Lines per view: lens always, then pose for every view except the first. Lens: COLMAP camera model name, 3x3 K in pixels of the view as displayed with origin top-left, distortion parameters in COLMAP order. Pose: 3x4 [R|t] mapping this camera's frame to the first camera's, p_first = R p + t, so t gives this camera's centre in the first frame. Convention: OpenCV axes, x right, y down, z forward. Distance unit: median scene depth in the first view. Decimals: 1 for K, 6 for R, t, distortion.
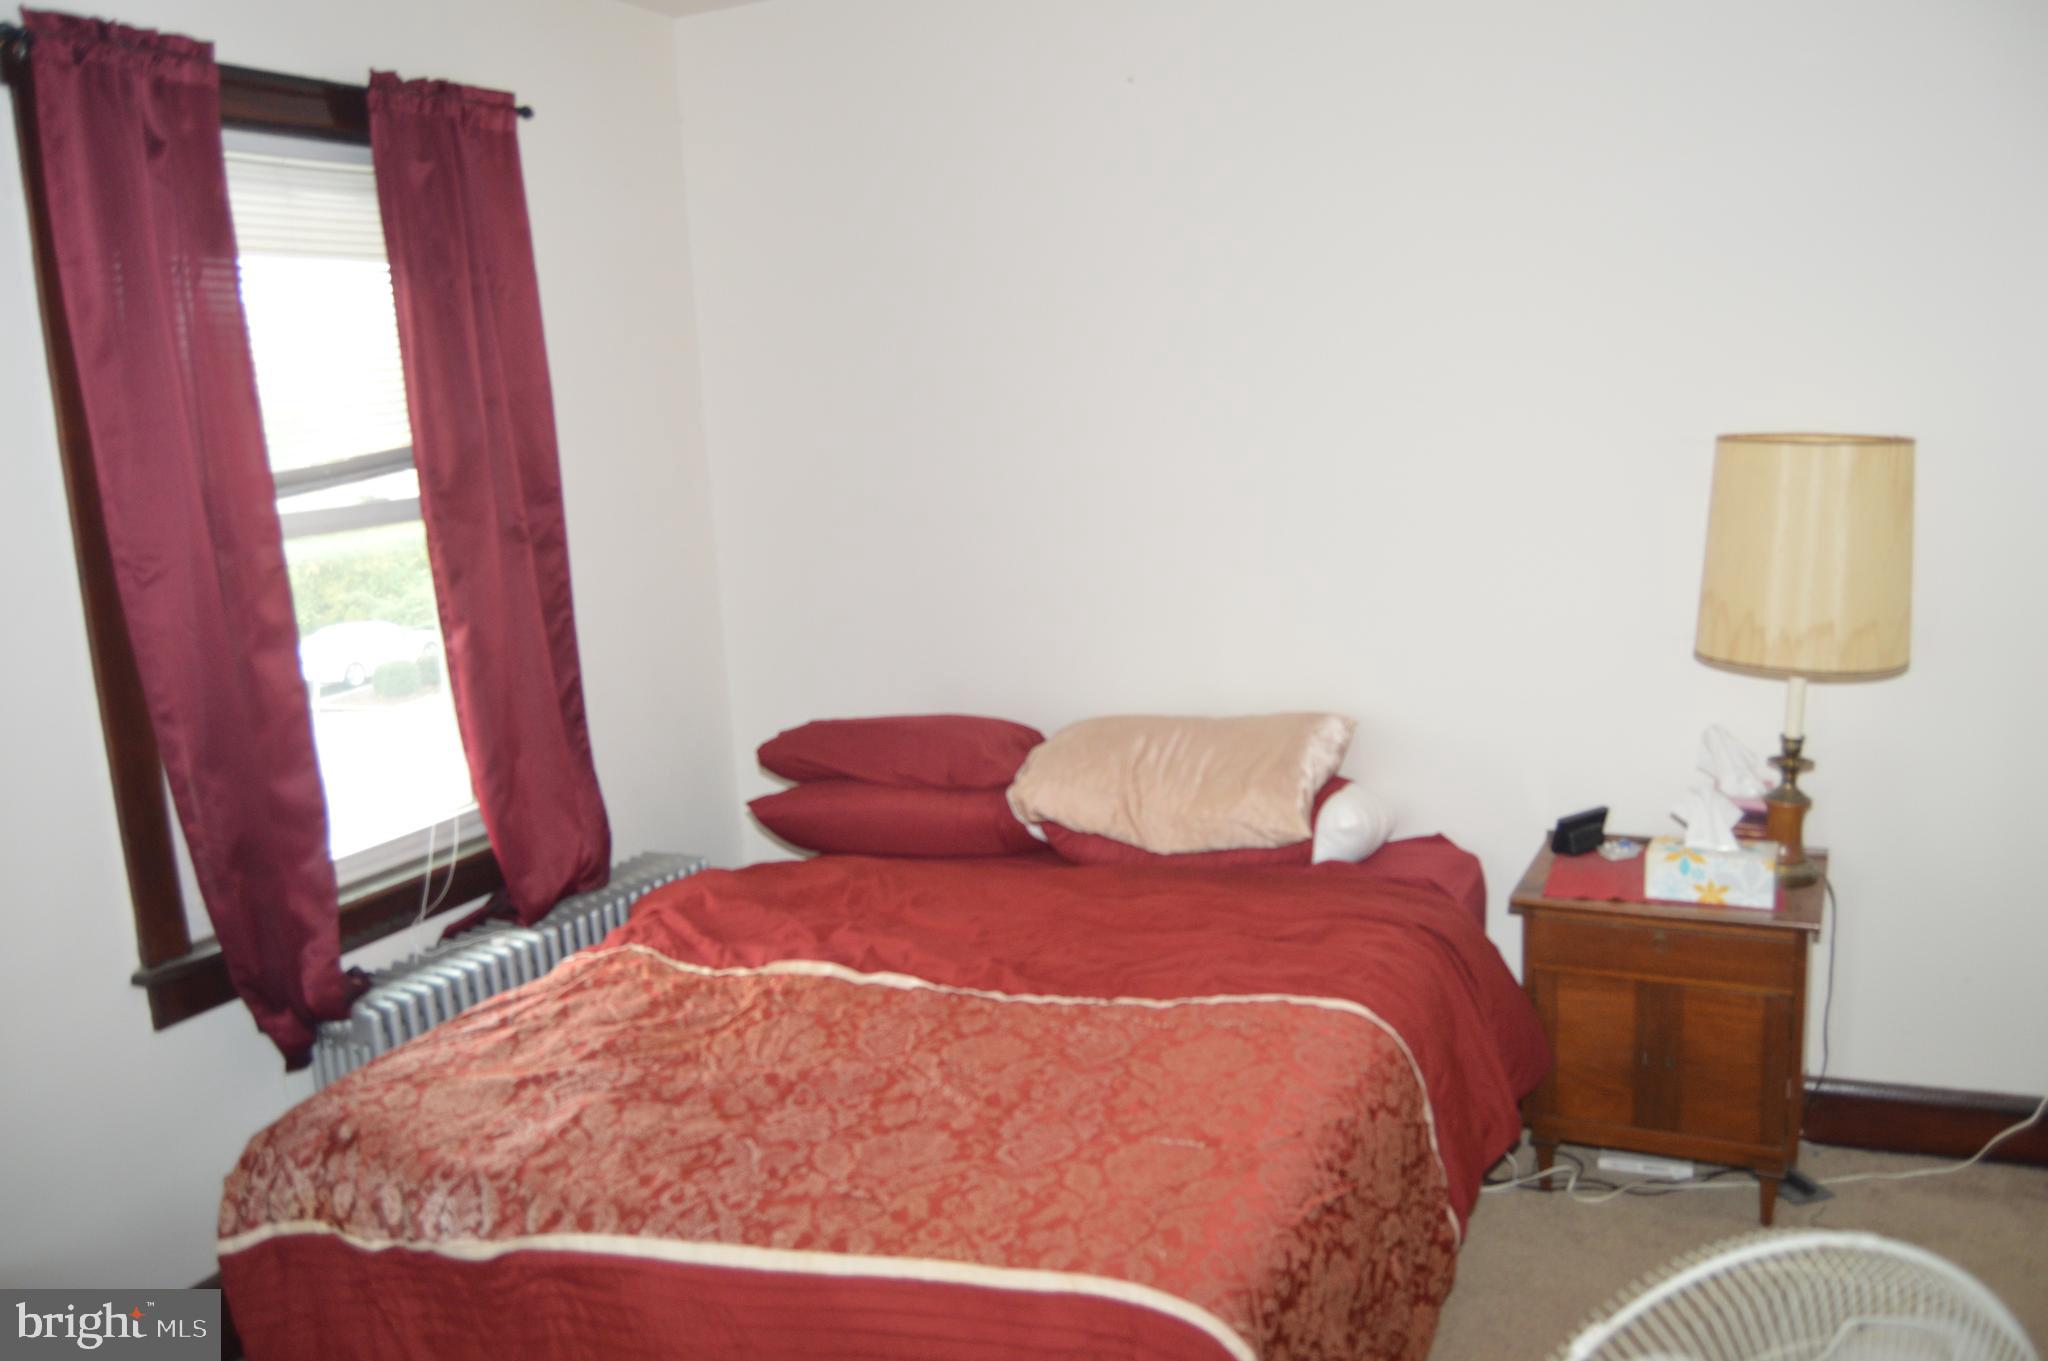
lens RADIAL K [[1649.4, 0, 1027.3], [0, 1649.4, 686.2], [0, 0, 1]] dist [-0.071799, 0.011367]
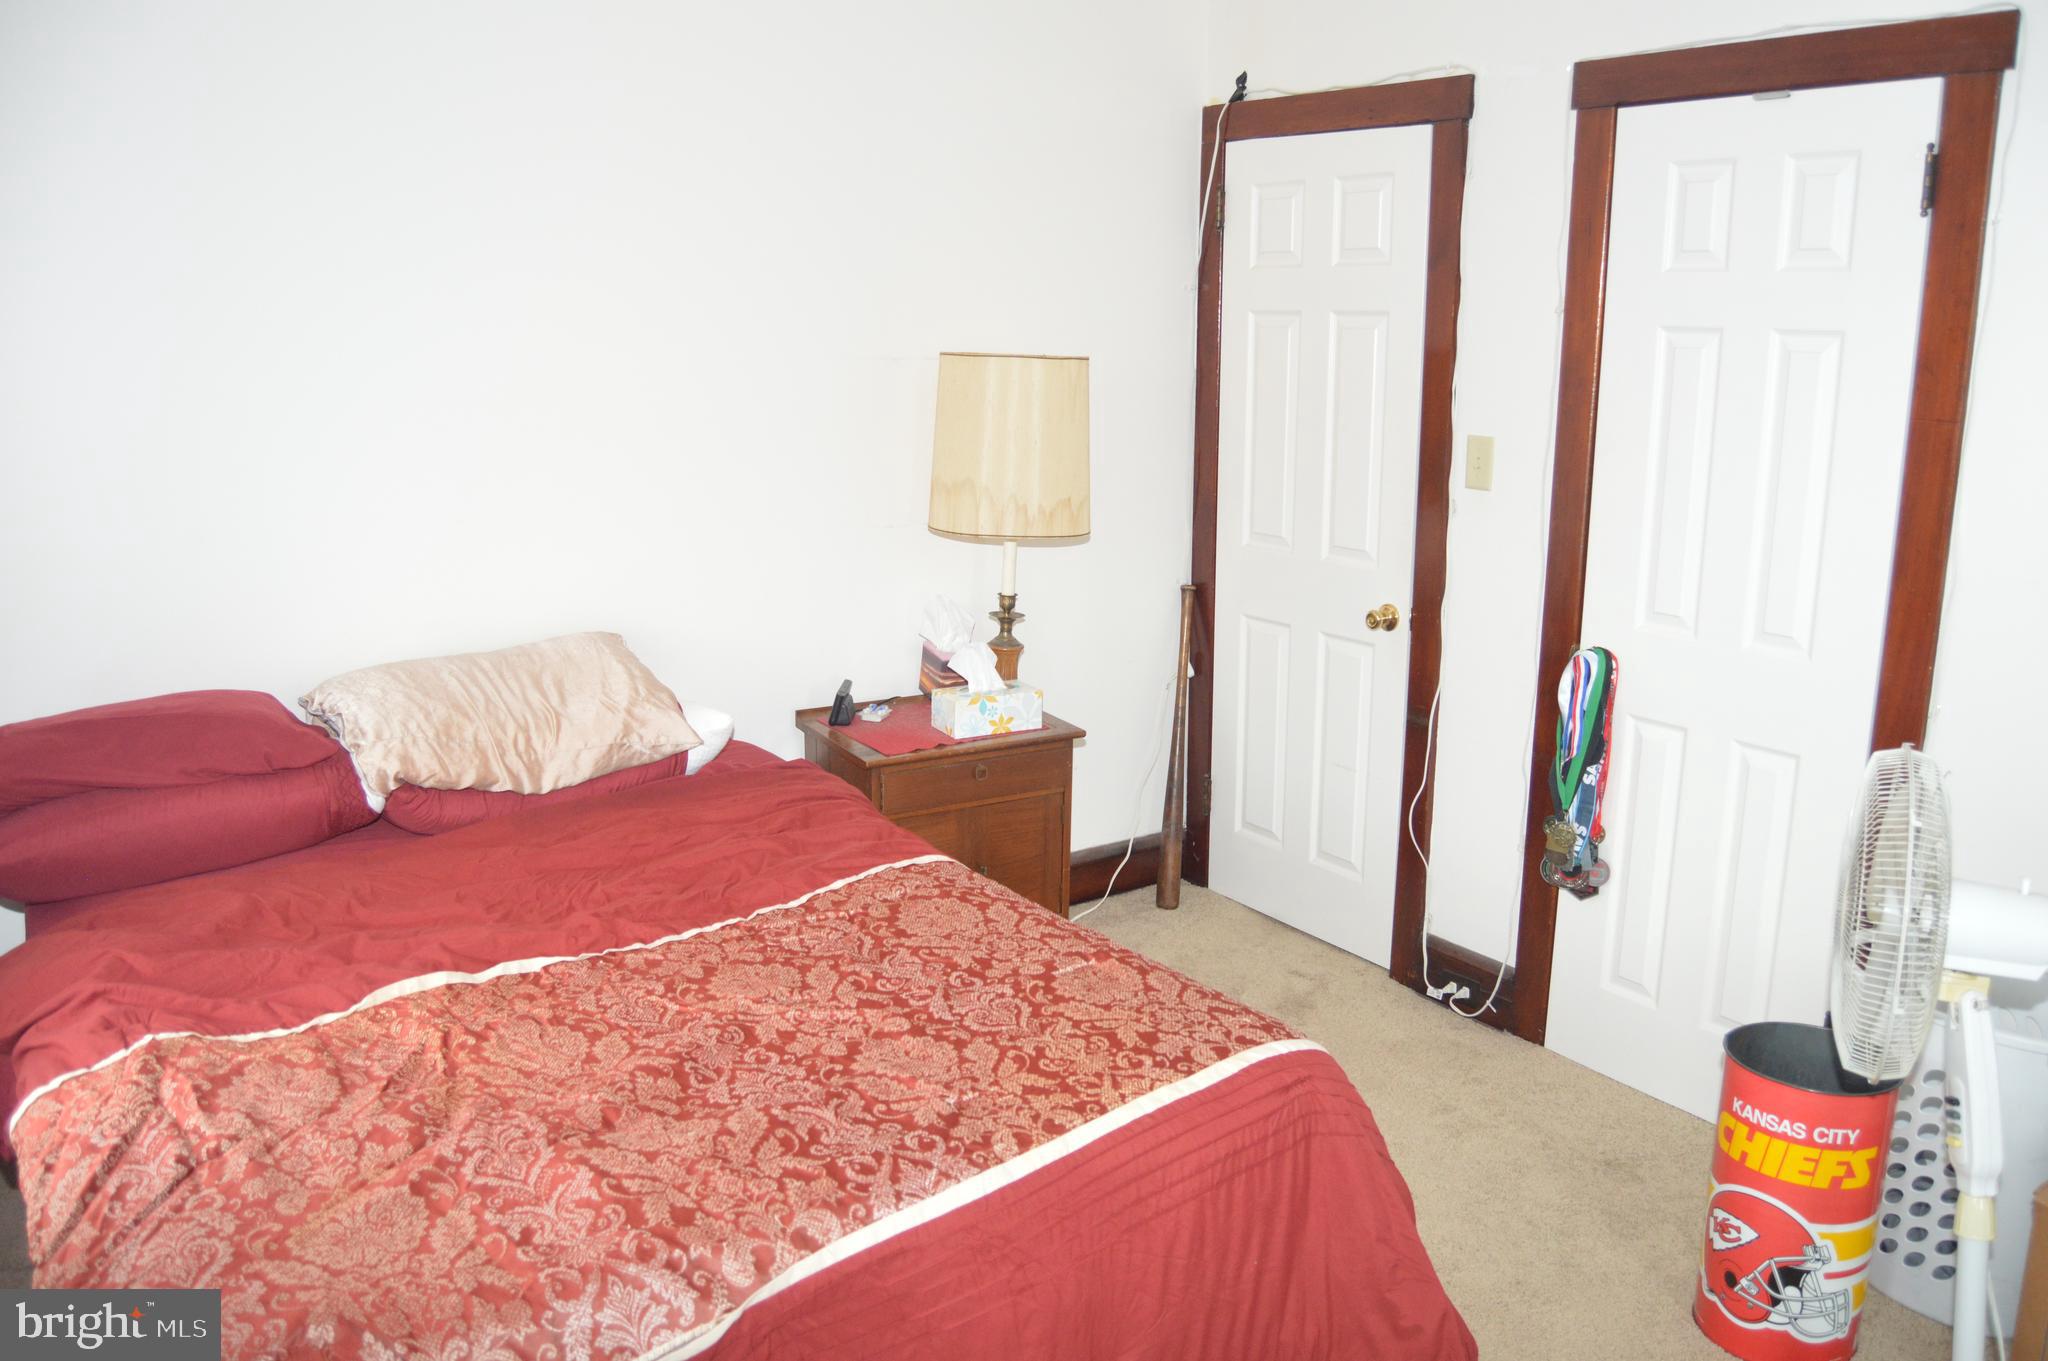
lens RADIAL K [[1649.4, 0, 1027.3], [0, 1649.4, 686.2], [0, 0, 1]] dist [-0.071799, 0.011367]
pose [[0.527643, -0.132596, 0.839054, -0.614664], [0.116106, 0.989730, 0.083394, -0.003644], [-0.841494, 0.053417, 0.537619, 0.313718]]
